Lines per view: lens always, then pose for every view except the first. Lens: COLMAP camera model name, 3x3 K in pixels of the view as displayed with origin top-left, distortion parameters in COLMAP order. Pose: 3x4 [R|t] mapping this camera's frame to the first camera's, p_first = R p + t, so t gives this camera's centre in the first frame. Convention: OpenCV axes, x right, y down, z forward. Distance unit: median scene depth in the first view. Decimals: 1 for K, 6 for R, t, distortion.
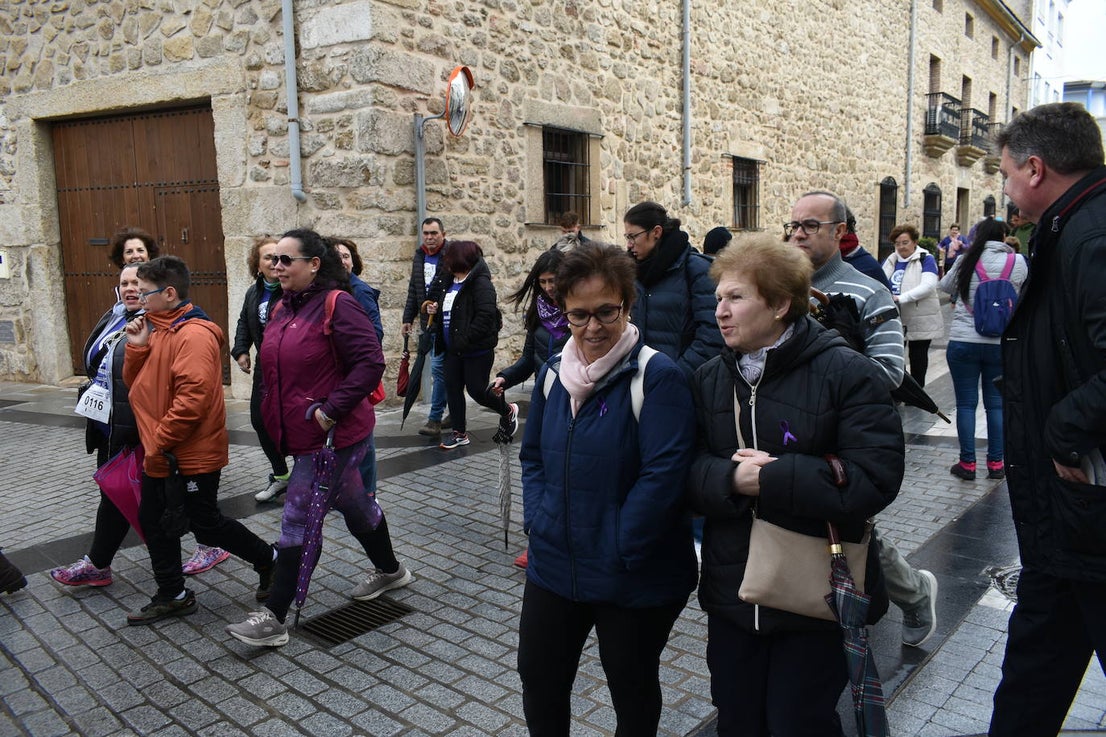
lens RADIAL K [[844.0, 0, 551.4], [0, 844.0, 369.8], [0, 0, 1]] dist [-0.024913, 0.015760]
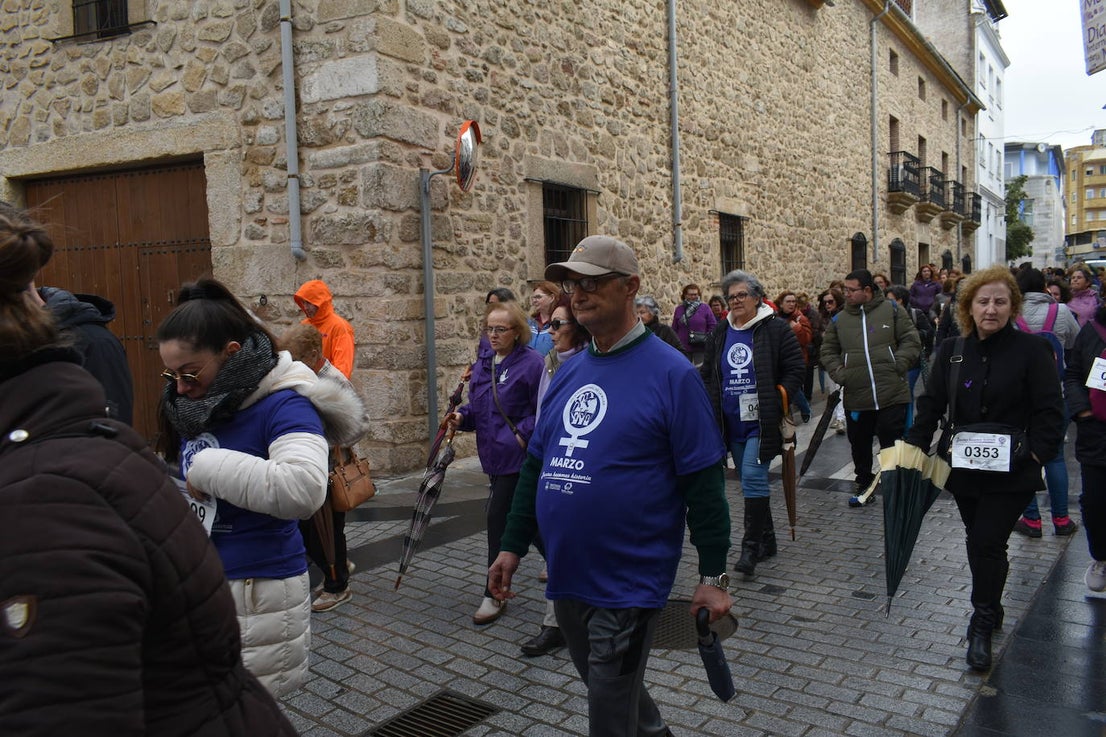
lens RADIAL K [[845.6, 0, 551.2], [0, 845.6, 367.9], [0, 0, 1]] dist [-0.023325, 0.012785]
pose [[0.998272, -0.018005, 0.055940, -0.058990], [0.022041, 0.997132, -0.072399, -0.002159], [-0.054476, 0.073507, 0.995806, 0.035585]]
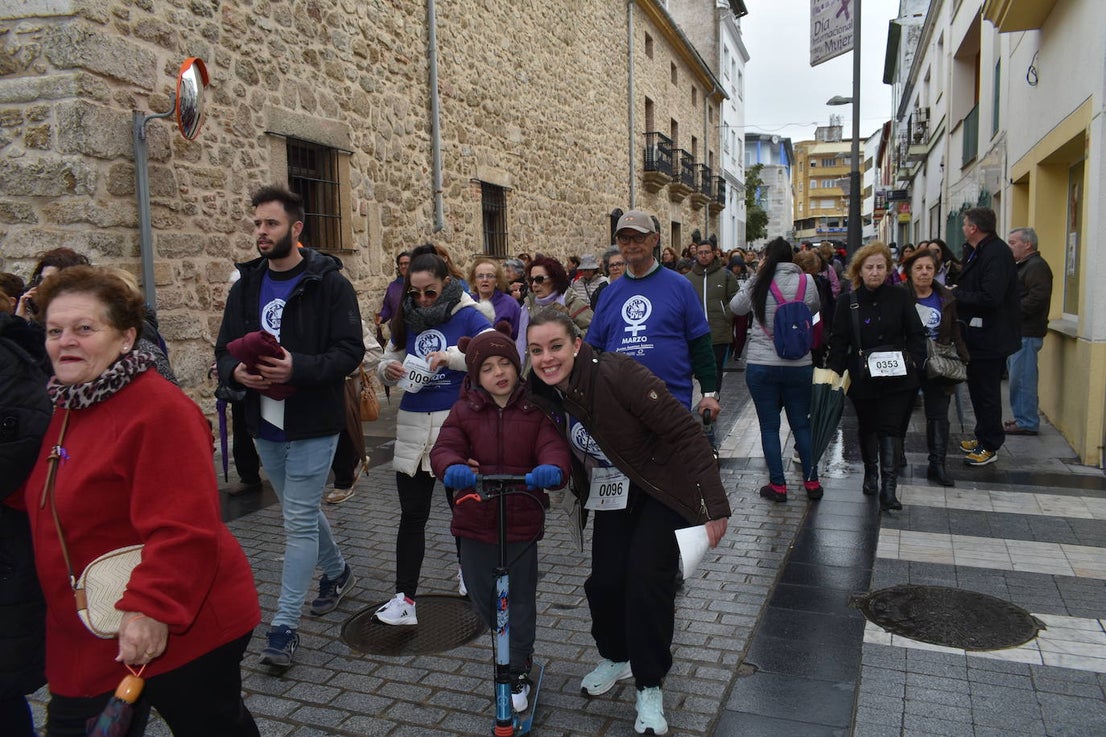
lens RADIAL K [[847.2, 0, 550.9], [0, 847.2, 369.1], [0, 0, 1]] dist [-0.024882, 0.015653]
pose [[0.946859, -0.035514, 0.319682, -0.039271], [0.048303, 0.998315, -0.032163, -0.003026], [-0.318001, 0.045895, 0.946979, 0.079994]]
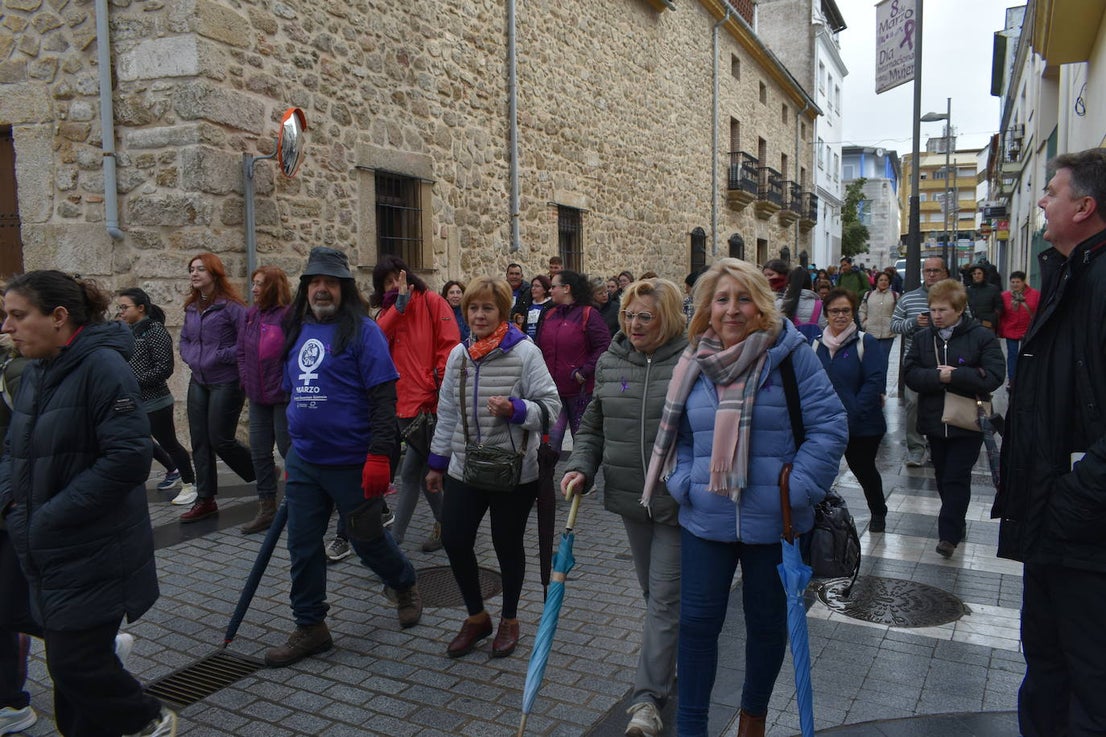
lens RADIAL K [[847.2, 0, 550.9], [0, 847.2, 369.1], [0, 0, 1]] dist [-0.024882, 0.015653]
pose [[0.978071, -0.010228, 0.208019, -0.017105], [0.021089, 0.998524, -0.050058, 0.001483], [-0.207200, 0.053347, 0.976843, -0.011613]]
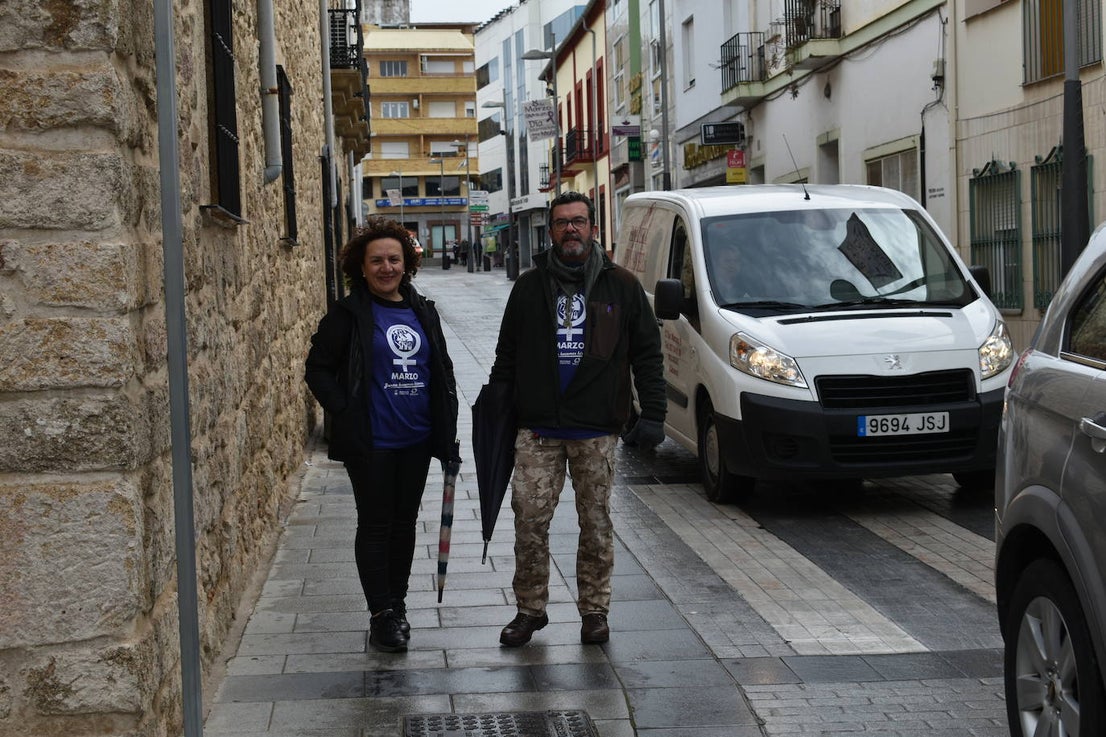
lens RADIAL K [[1797.8, 0, 553.0], [0, 1797.8, 368.5], [0, 0, 1]] dist [-0.024374, 0.041666]
pose [[0.724679, -0.039309, 0.687964, -0.426296], [0.117033, 0.990888, -0.066660, -0.041850], [-0.679075, 0.128822, 0.722677, 0.376277]]
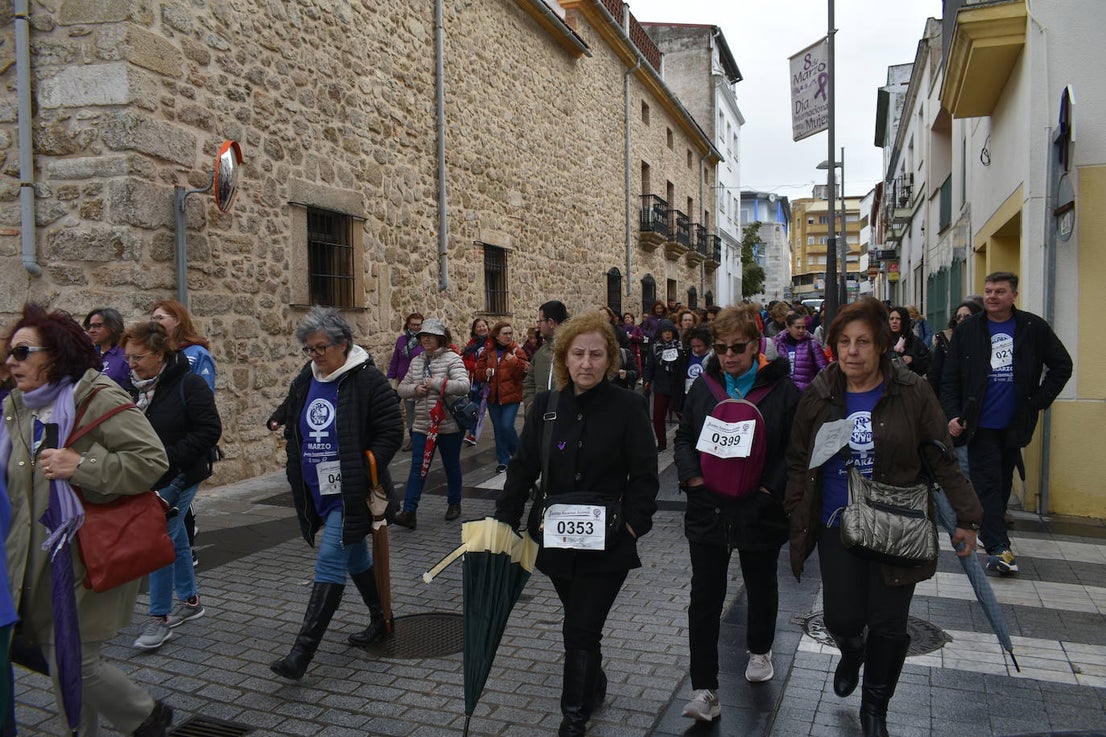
lens RADIAL K [[847.2, 0, 550.9], [0, 847.2, 369.1], [0, 0, 1]] dist [-0.024882, 0.015653]
pose [[0.947390, -0.007236, 0.320001, -0.057132], [0.038989, 0.994908, -0.092935, 0.000485], [-0.317699, 0.100523, 0.942848, 0.006101]]
